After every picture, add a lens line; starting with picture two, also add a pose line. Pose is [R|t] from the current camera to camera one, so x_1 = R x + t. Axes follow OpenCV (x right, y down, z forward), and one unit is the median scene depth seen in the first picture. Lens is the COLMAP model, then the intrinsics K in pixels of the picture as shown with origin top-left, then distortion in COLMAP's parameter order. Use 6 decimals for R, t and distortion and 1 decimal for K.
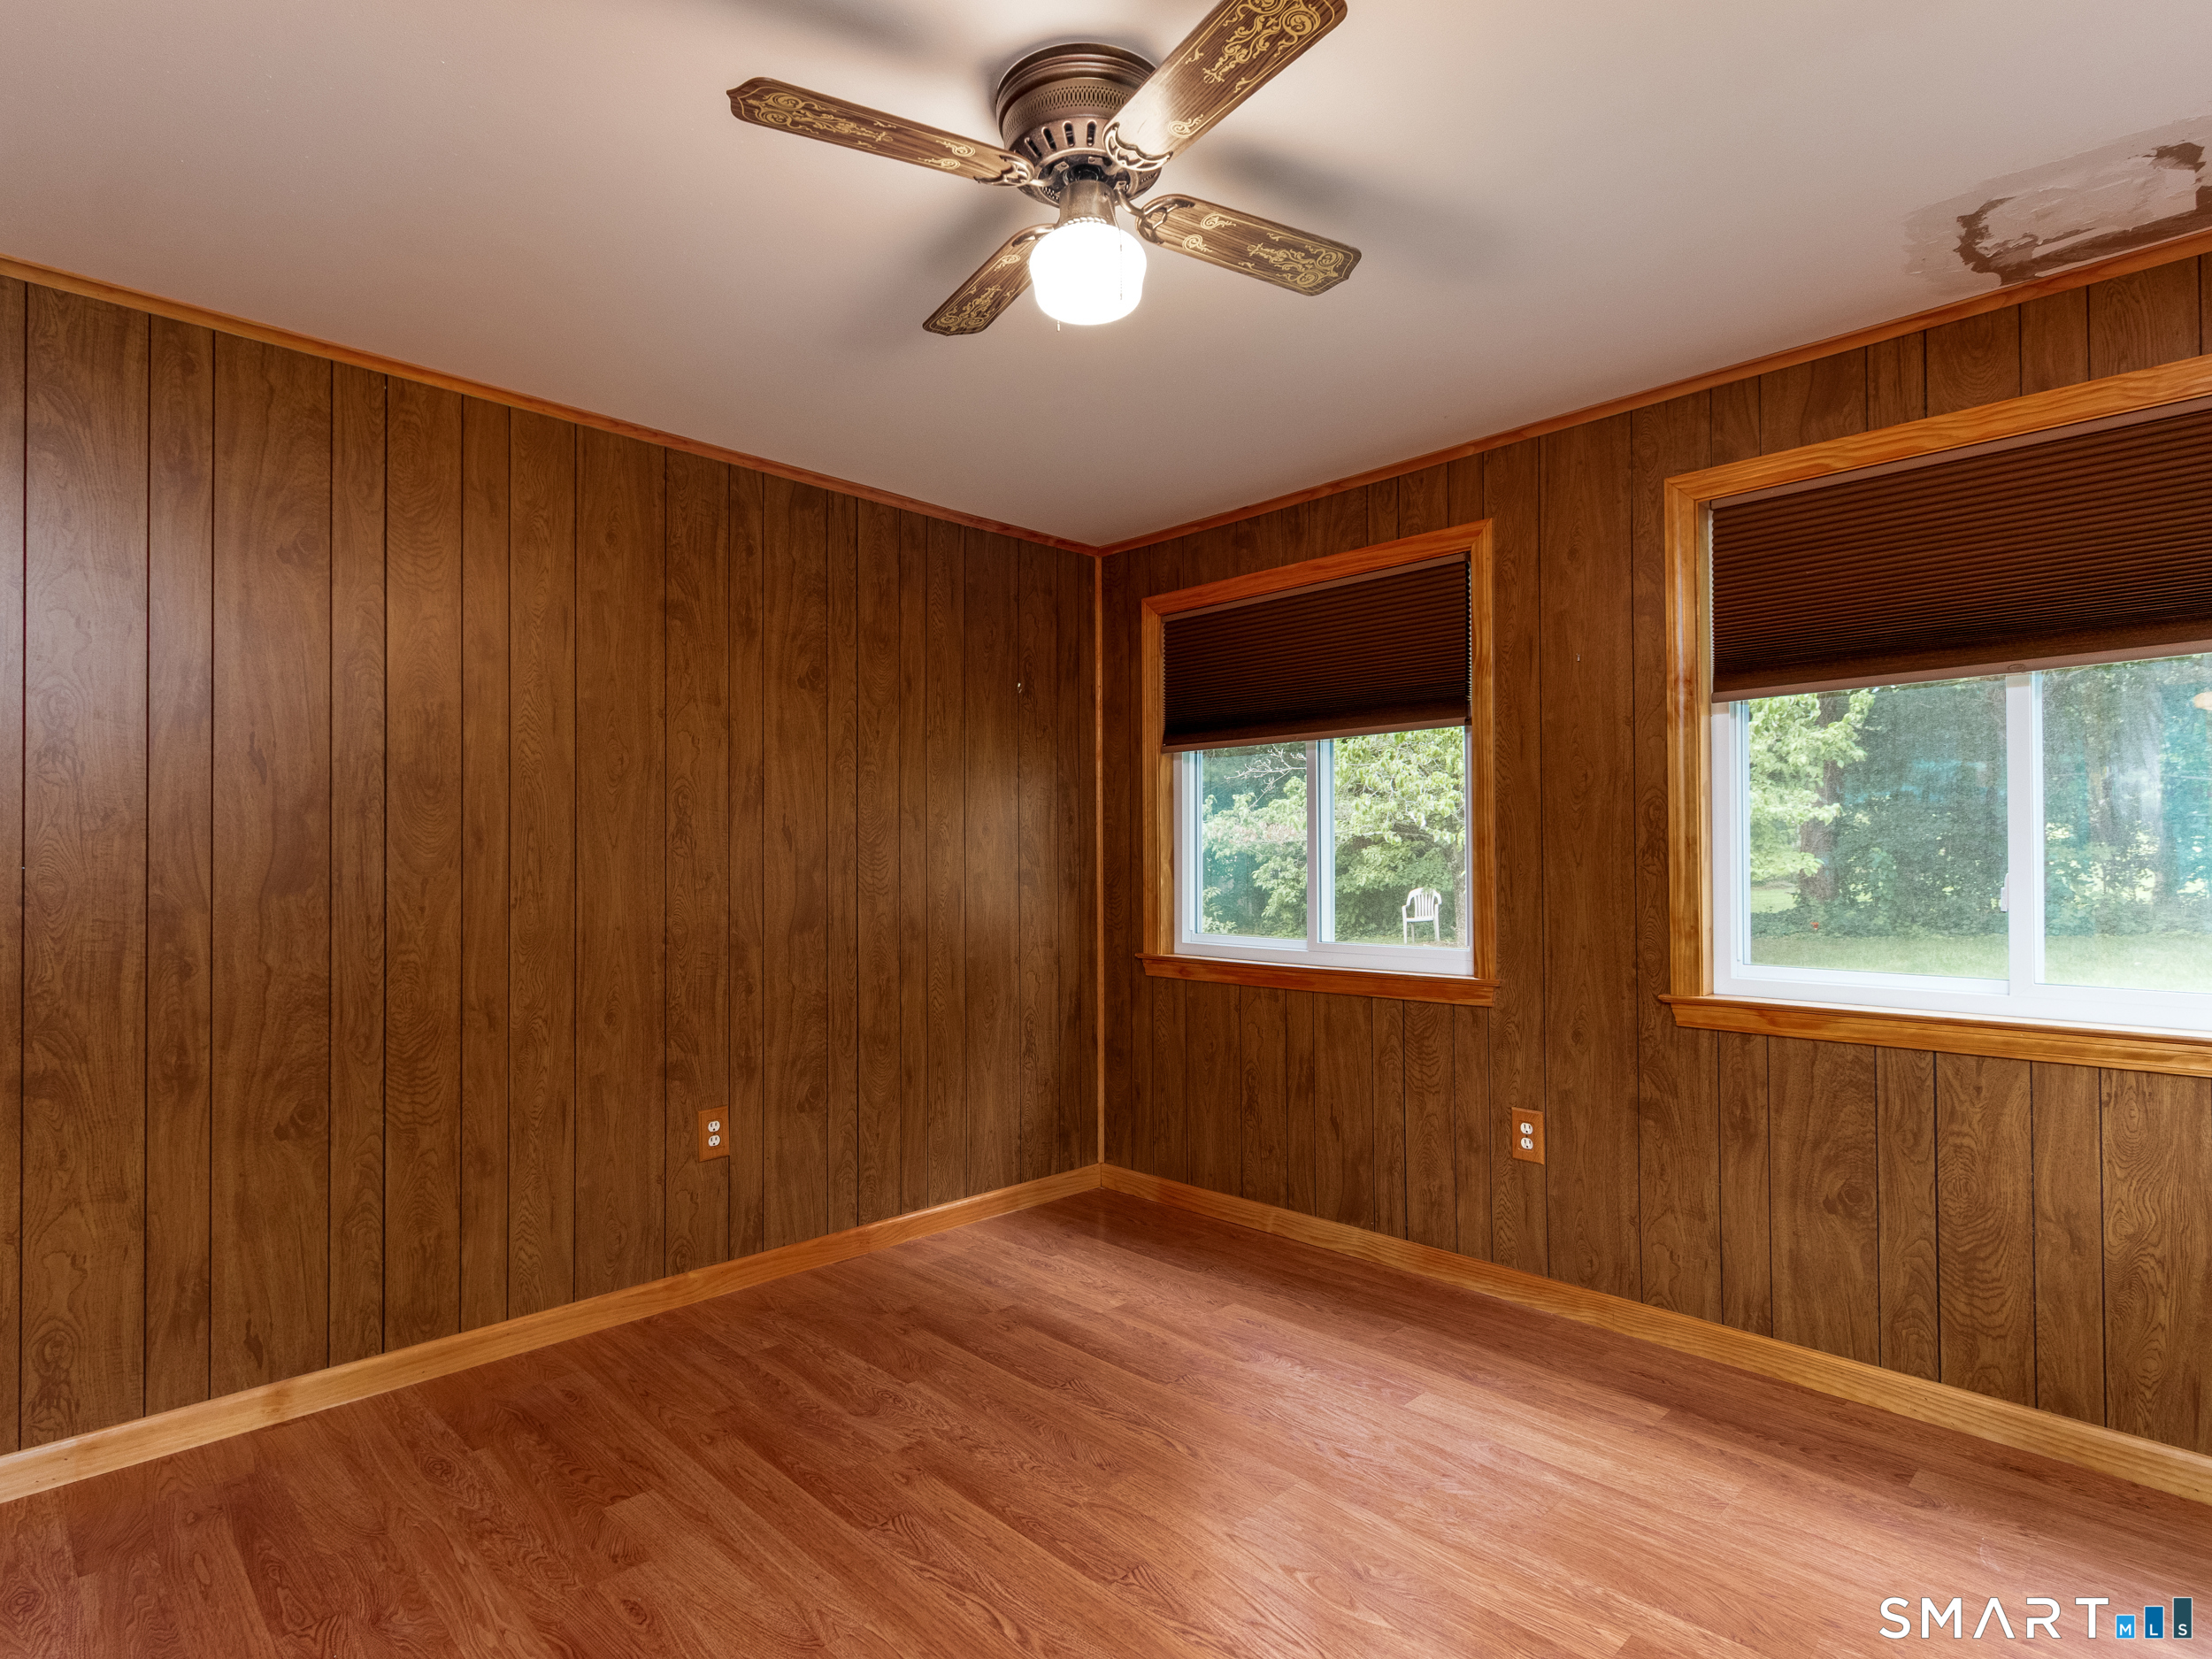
lens RADIAL K [[1131.5, 0, 1095.5], [0, 1131.5, 848.9], [0, 0, 1]] dist [0.008491, -0.005301]
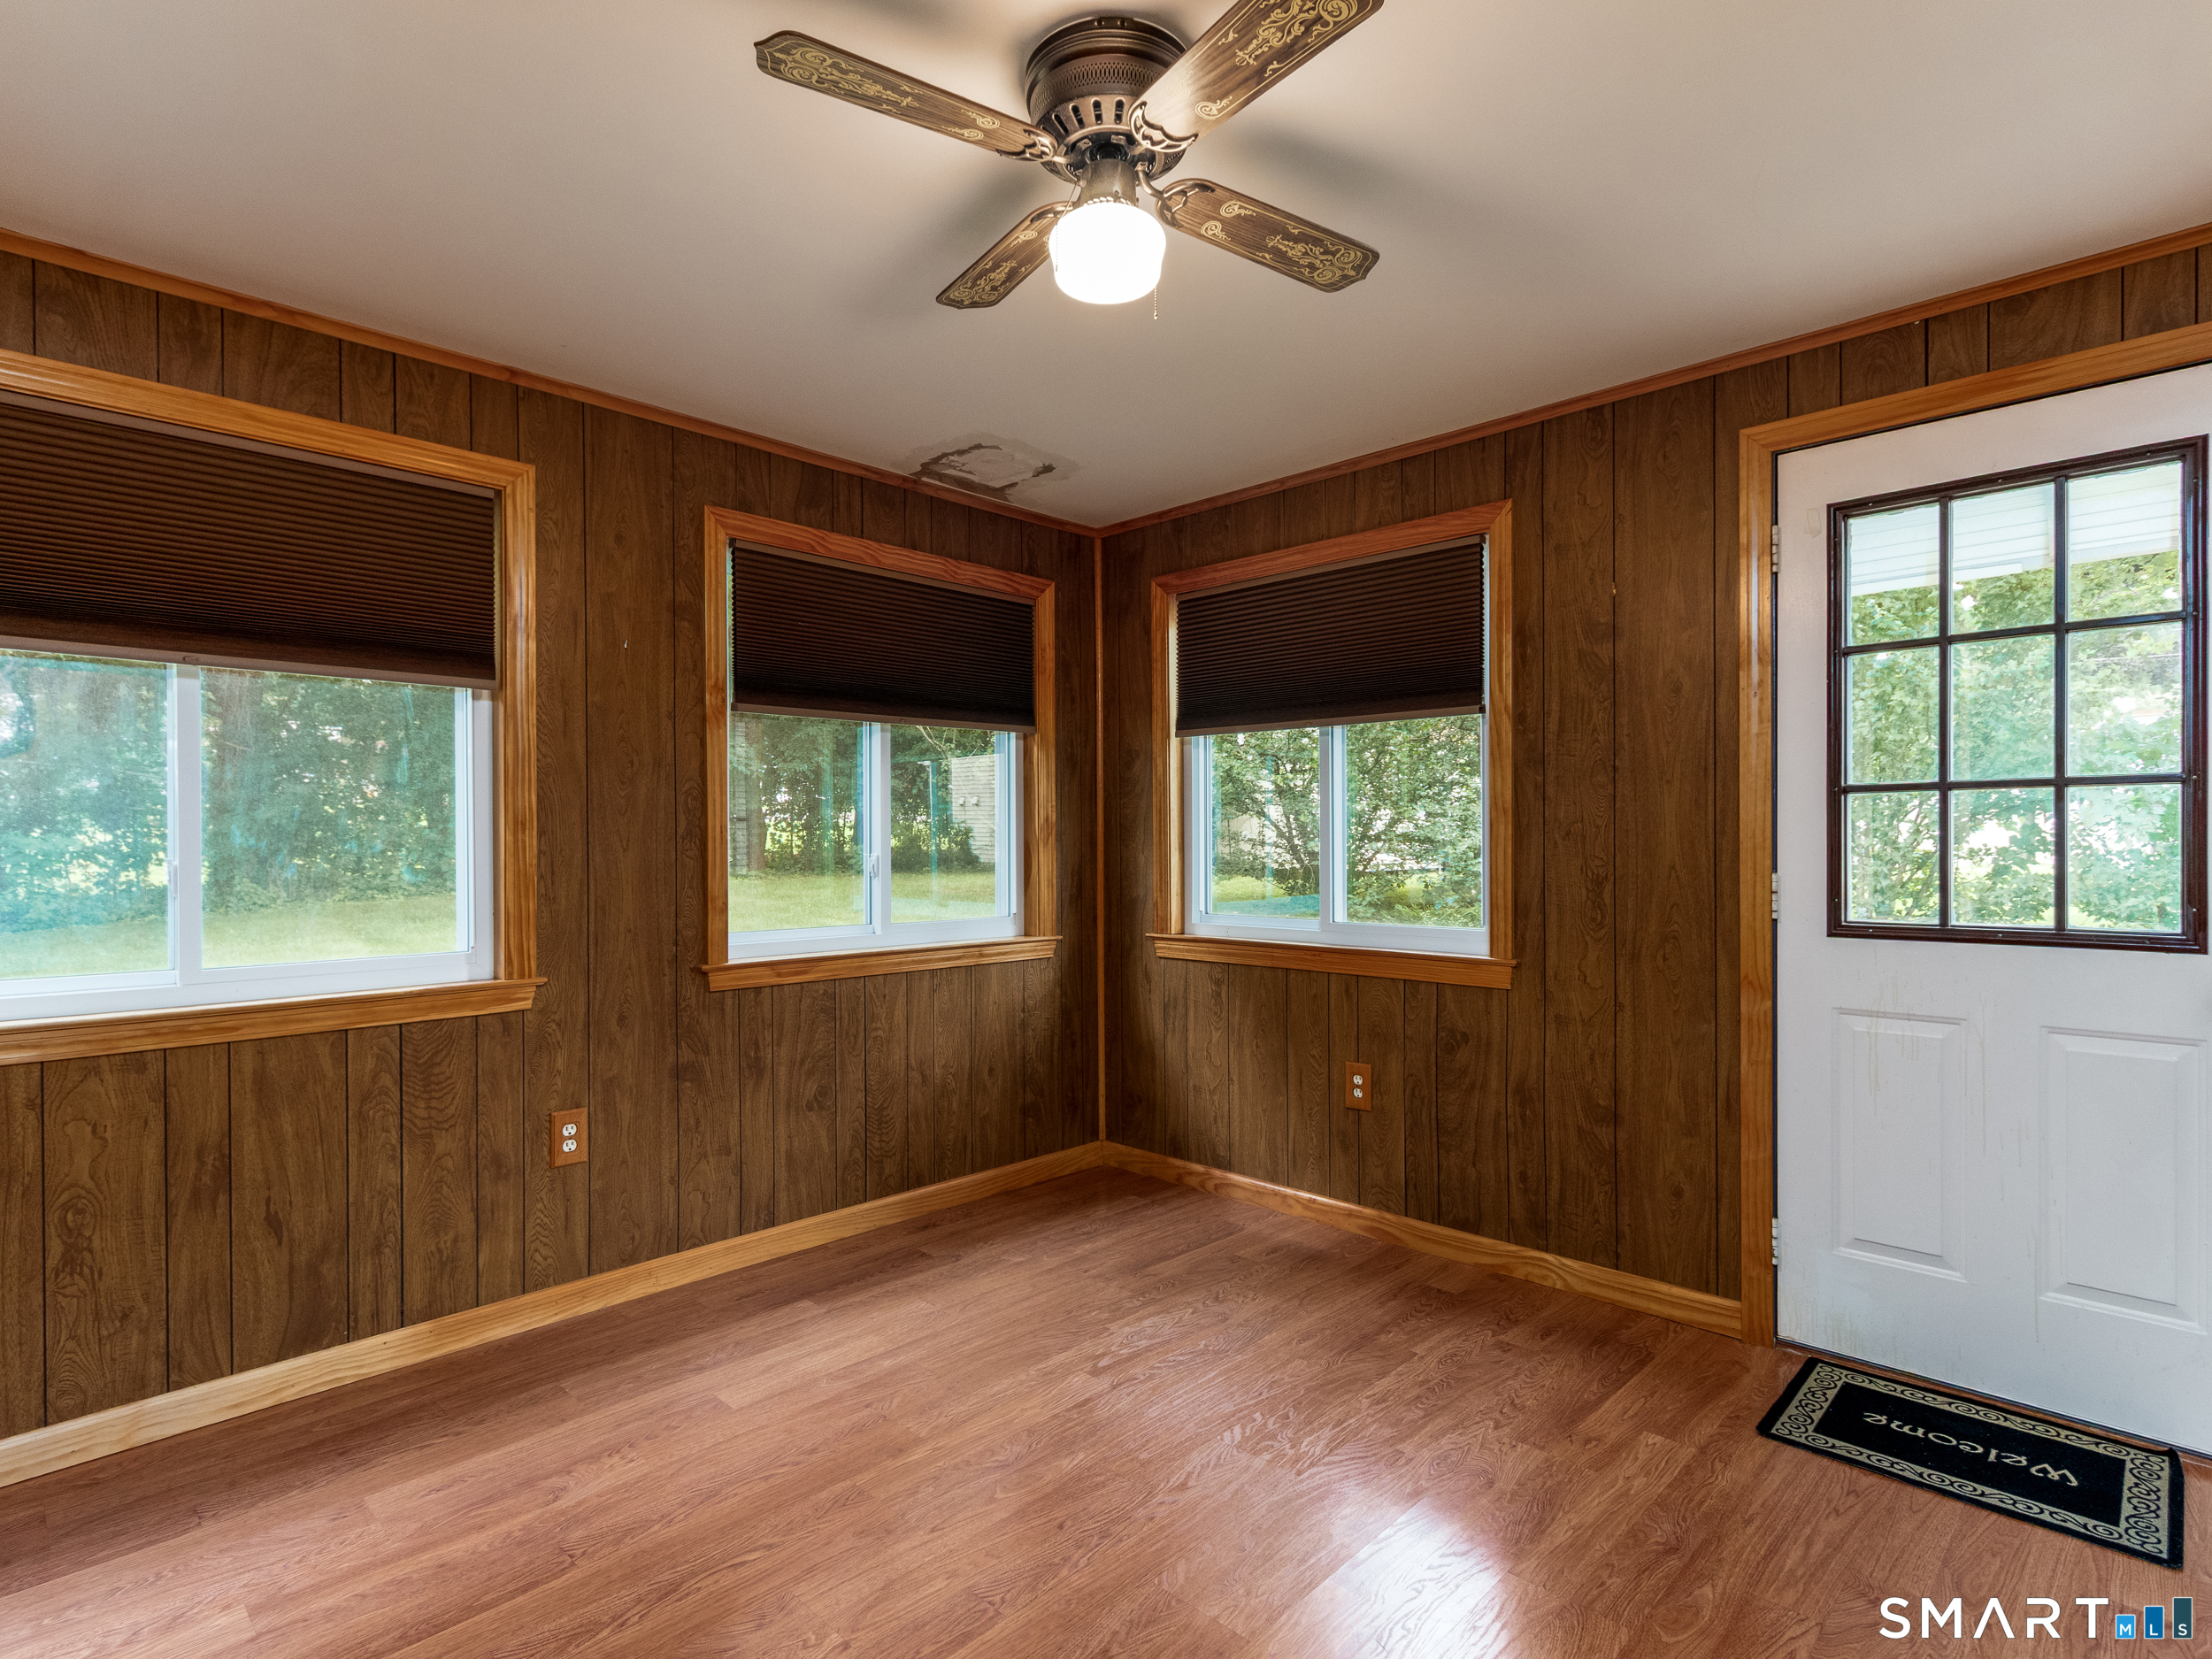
lens RADIAL K [[1131.5, 0, 1095.5], [0, 1131.5, 848.9], [0, 0, 1]] dist [0.008491, -0.005301]
pose [[-0.016198, -0.002155, 0.999866, -0.623564], [-0.005196, 0.999984, 0.002072, 0.009194], [-0.999855, -0.005162, -0.016209, 0.633459]]
